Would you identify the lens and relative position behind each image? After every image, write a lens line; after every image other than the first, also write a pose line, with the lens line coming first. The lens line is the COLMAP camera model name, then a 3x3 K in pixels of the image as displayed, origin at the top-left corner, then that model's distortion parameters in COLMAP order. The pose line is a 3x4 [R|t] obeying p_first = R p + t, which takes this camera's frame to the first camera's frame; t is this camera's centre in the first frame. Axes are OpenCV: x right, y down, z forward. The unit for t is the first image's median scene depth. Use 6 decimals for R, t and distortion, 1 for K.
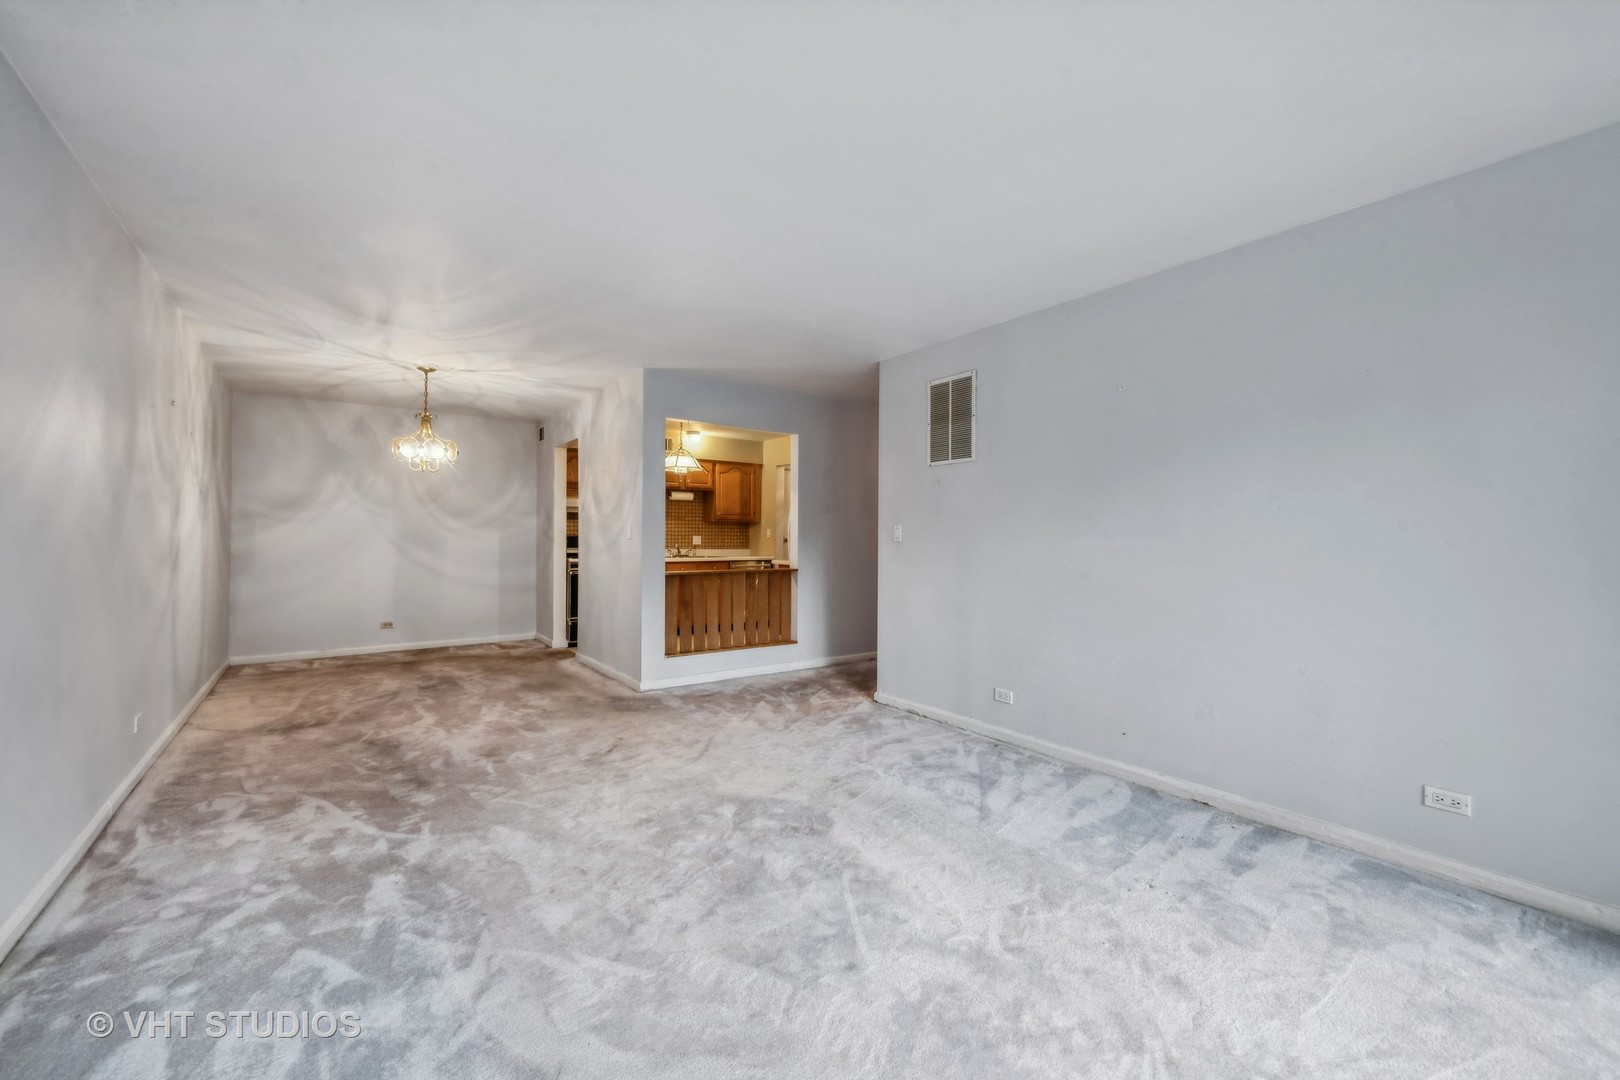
lens RADIAL K [[646.9, 0, 811.3], [0, 646.9, 535.9], [0, 0, 1]] dist [-0.001299, 0.000044]
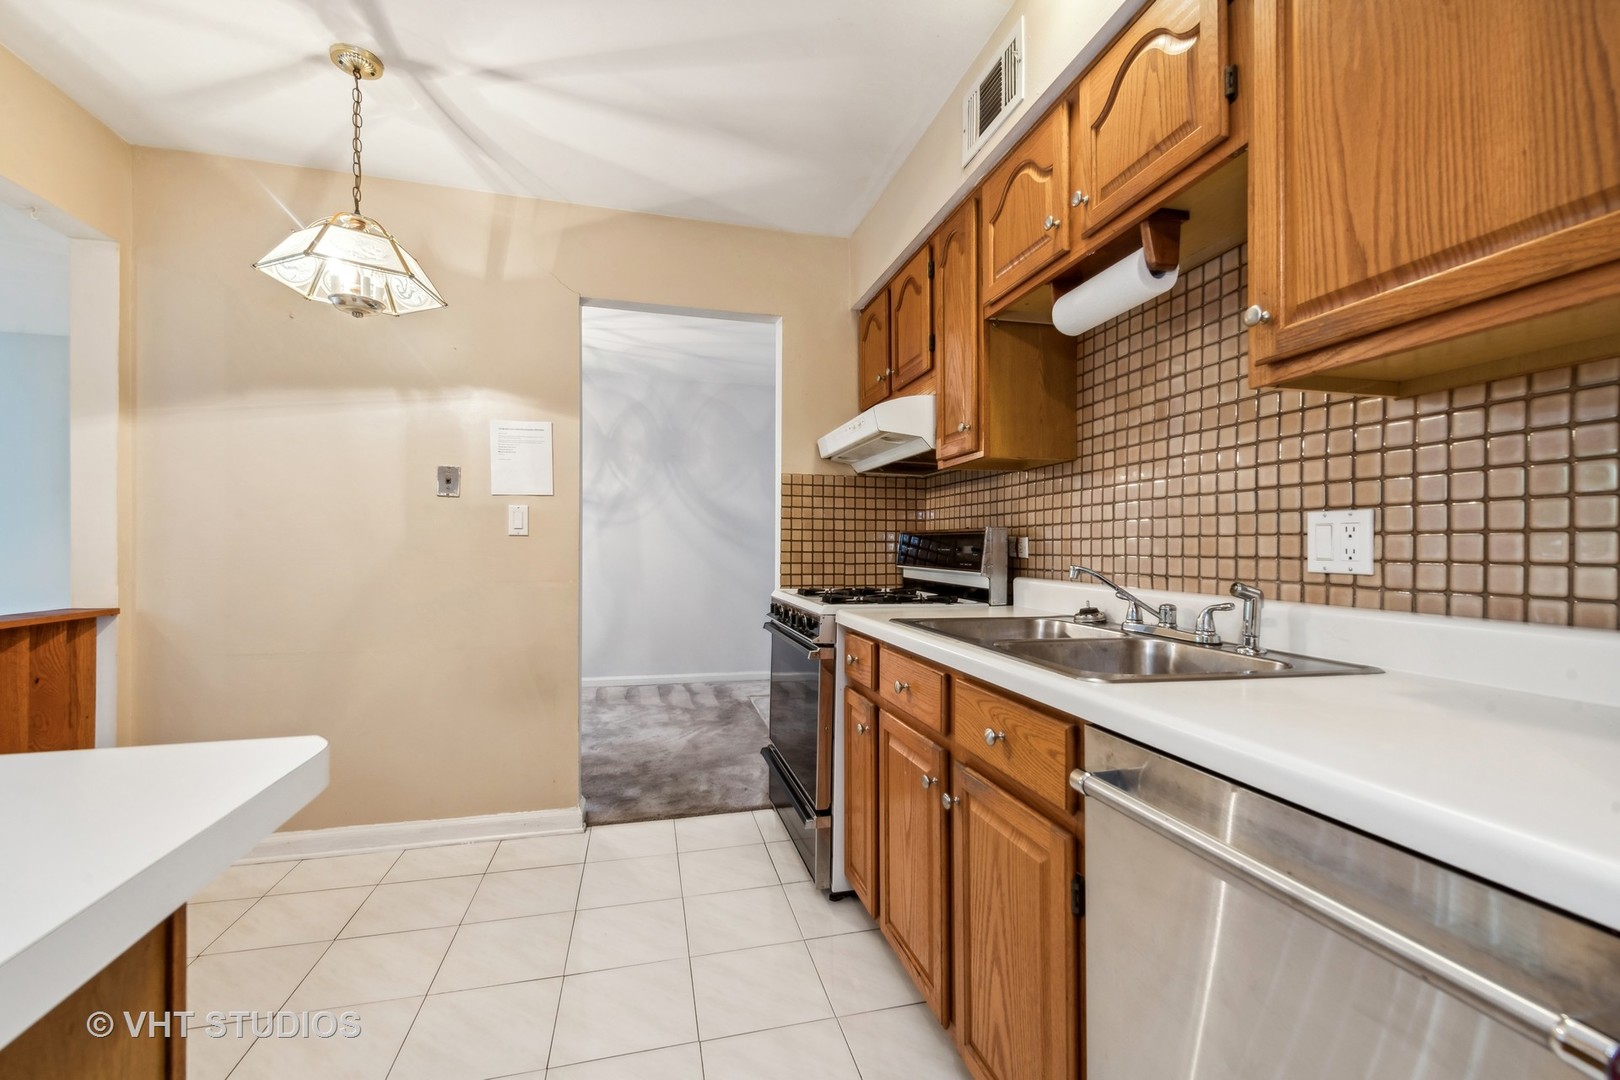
lens RADIAL K [[686.0, 0, 810.7], [0, 686.0, 547.3], [0, 0, 1]] dist [0.001889, 0.000144]
pose [[-0.384343, -0.007878, -0.923157, 0.003843], [0.001000, 0.999959, -0.008950, 0.008809], [0.923190, -0.004363, -0.384319, 0.959005]]
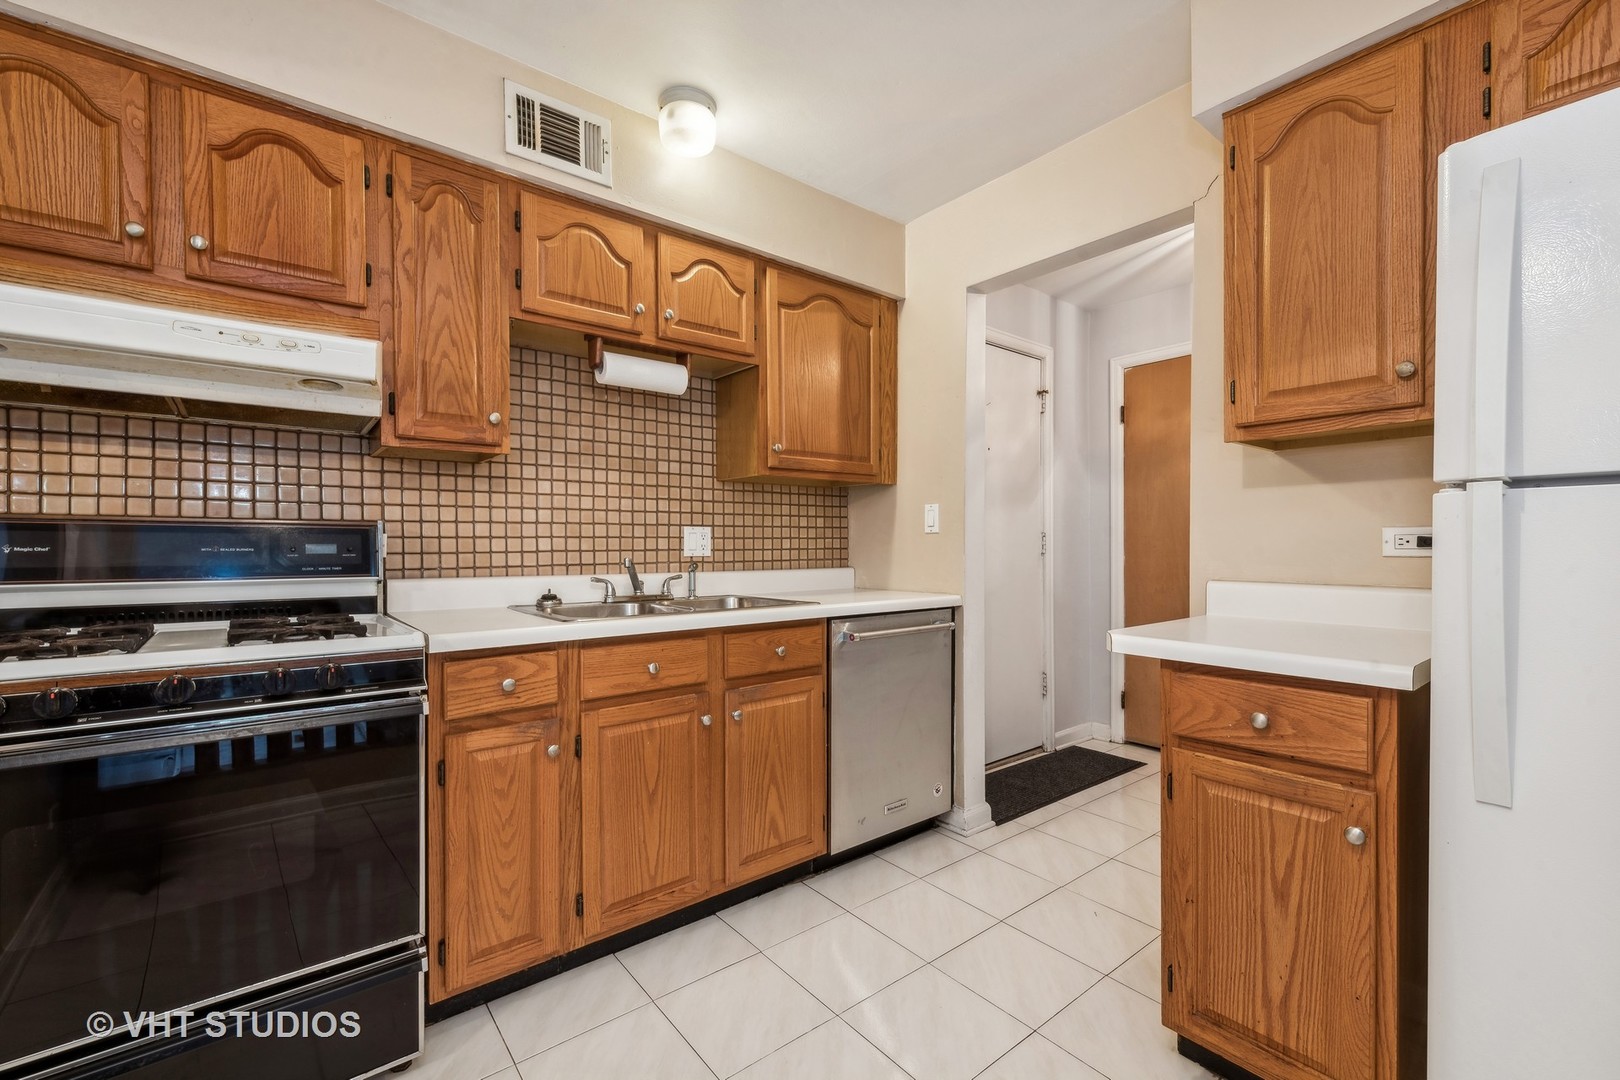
lens RADIAL K [[686.0, 0, 812.4], [0, 686.0, 547.9], [0, 0, 1]] dist [0.001889, 0.000144]
pose [[0.998244, -0.010346, 0.058328, -0.143482], [0.009668, 0.999883, 0.011884, 0.006048], [-0.058444, -0.011299, 0.998227, 0.689344]]
